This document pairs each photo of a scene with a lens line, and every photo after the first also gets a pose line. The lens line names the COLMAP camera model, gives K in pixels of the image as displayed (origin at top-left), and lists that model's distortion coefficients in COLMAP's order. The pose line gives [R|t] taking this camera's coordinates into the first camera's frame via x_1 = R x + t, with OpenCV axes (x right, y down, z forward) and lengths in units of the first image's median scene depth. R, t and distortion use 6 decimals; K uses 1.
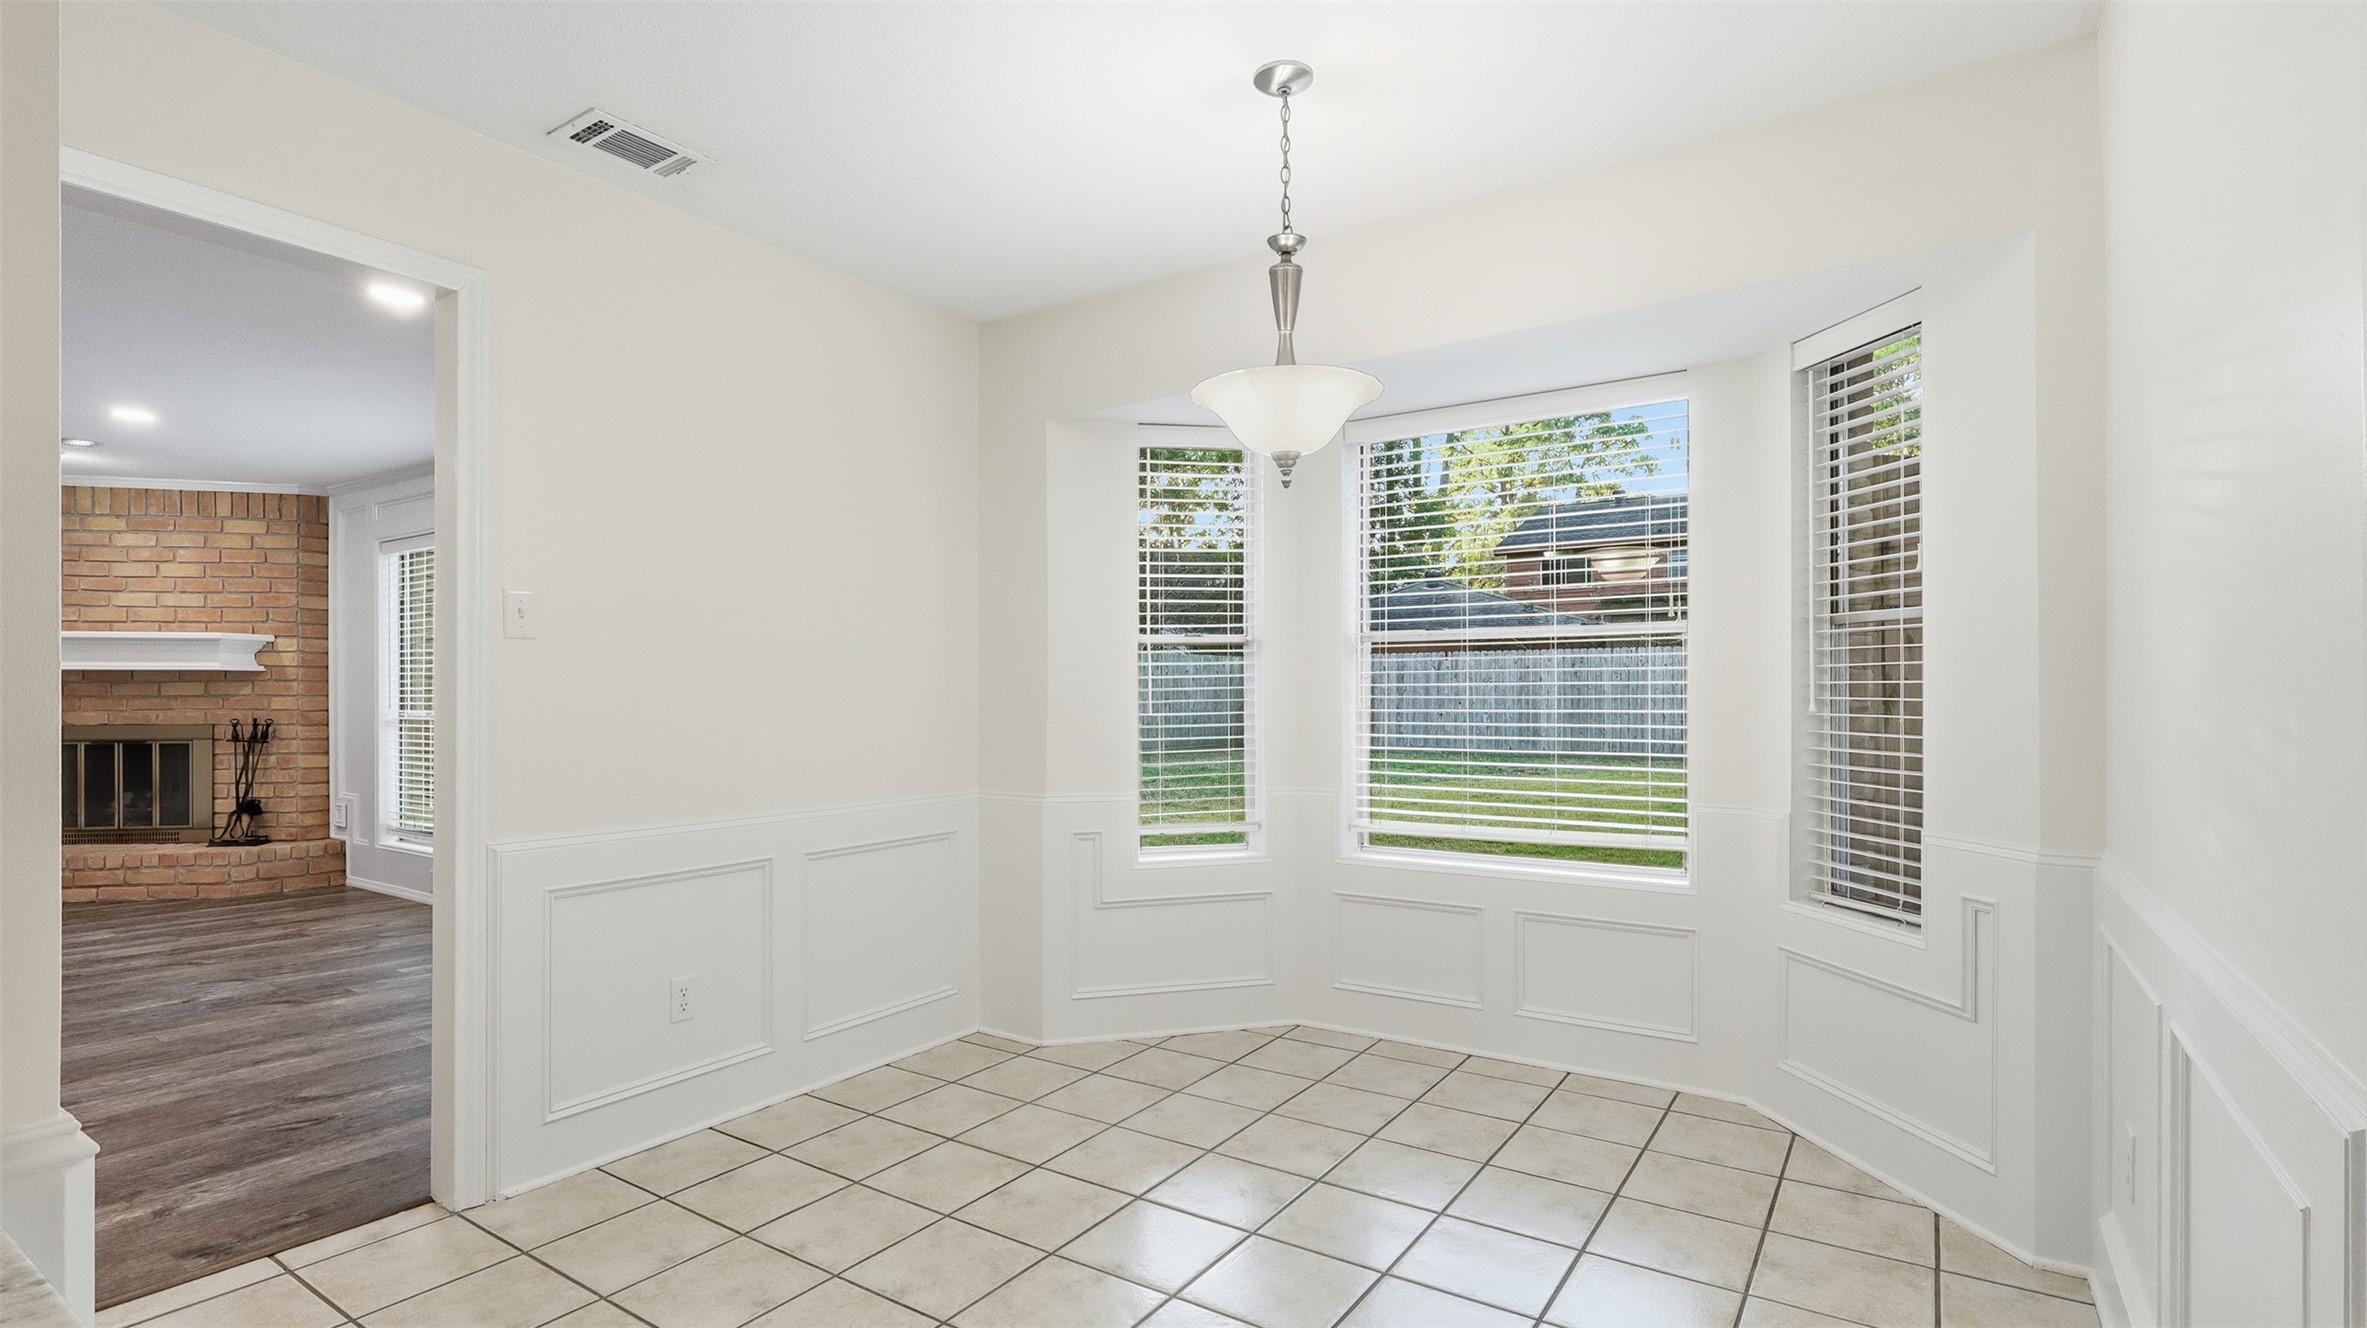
lens RADIAL K [[1118.7, 0, 1125.4], [0, 1118.7, 681.3], [0, 0, 1]] dist [-0.003599, 0.001533]
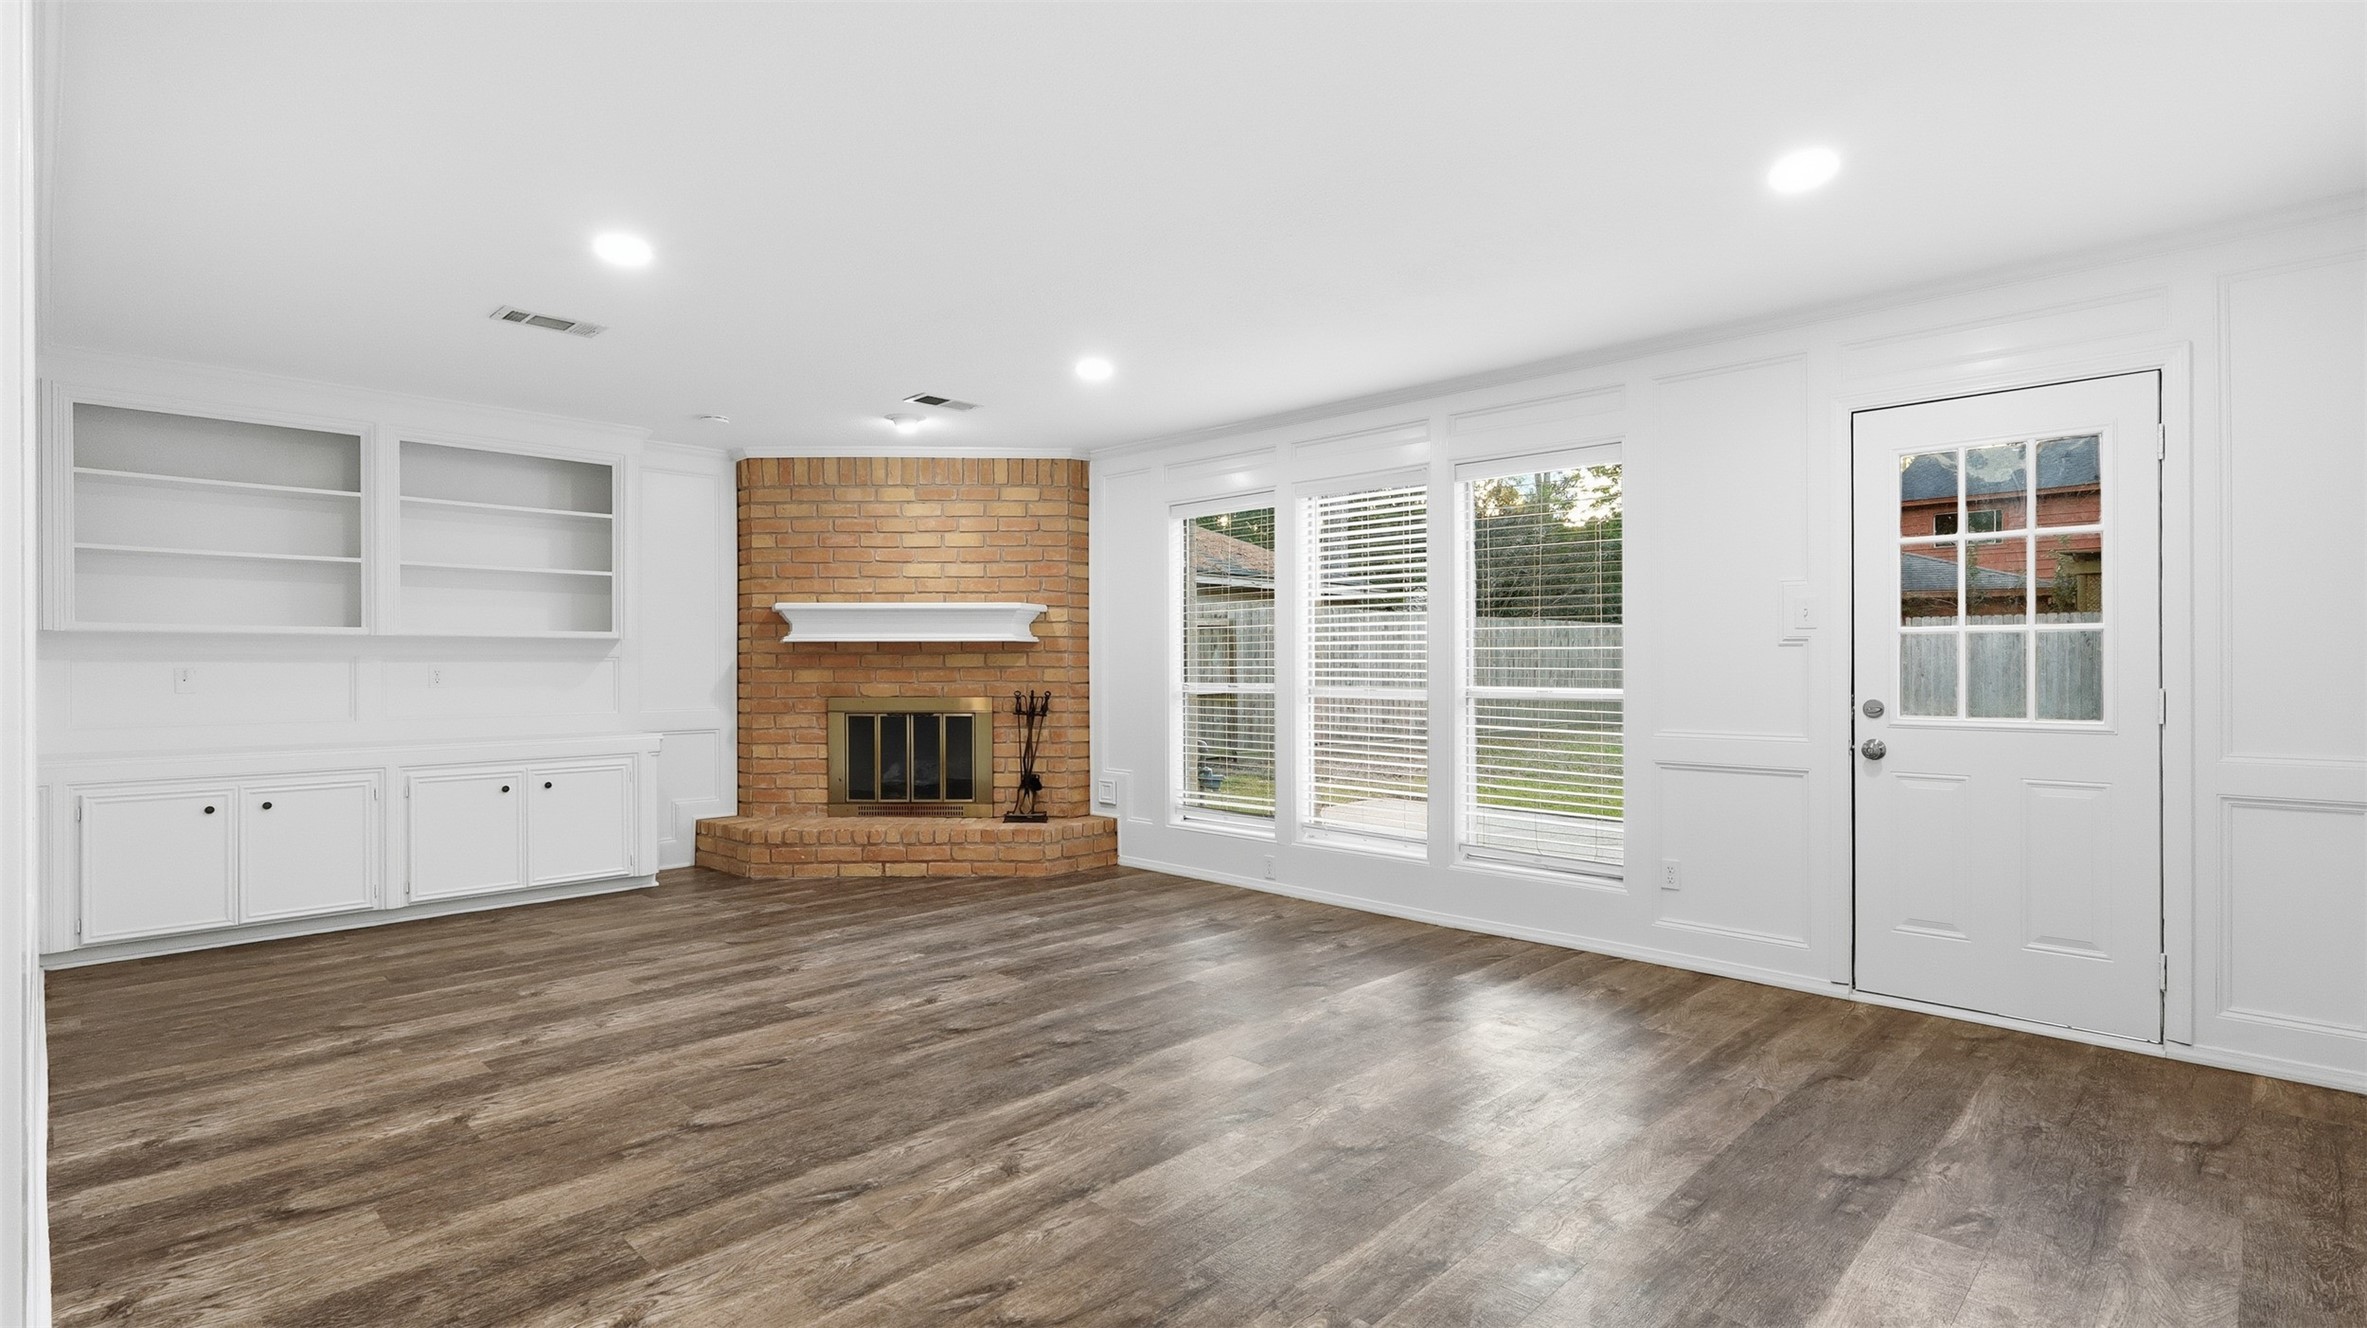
lens RADIAL K [[1118.7, 0, 1174.2], [0, 1118.7, 668.5], [0, 0, 1]] dist [-0.003599, 0.001533]
pose [[0.984644, 0.000395, -0.174575, -0.487935], [0.002397, 0.999873, 0.015782, -0.001338], [0.174559, -0.015958, 0.984517, 0.063004]]
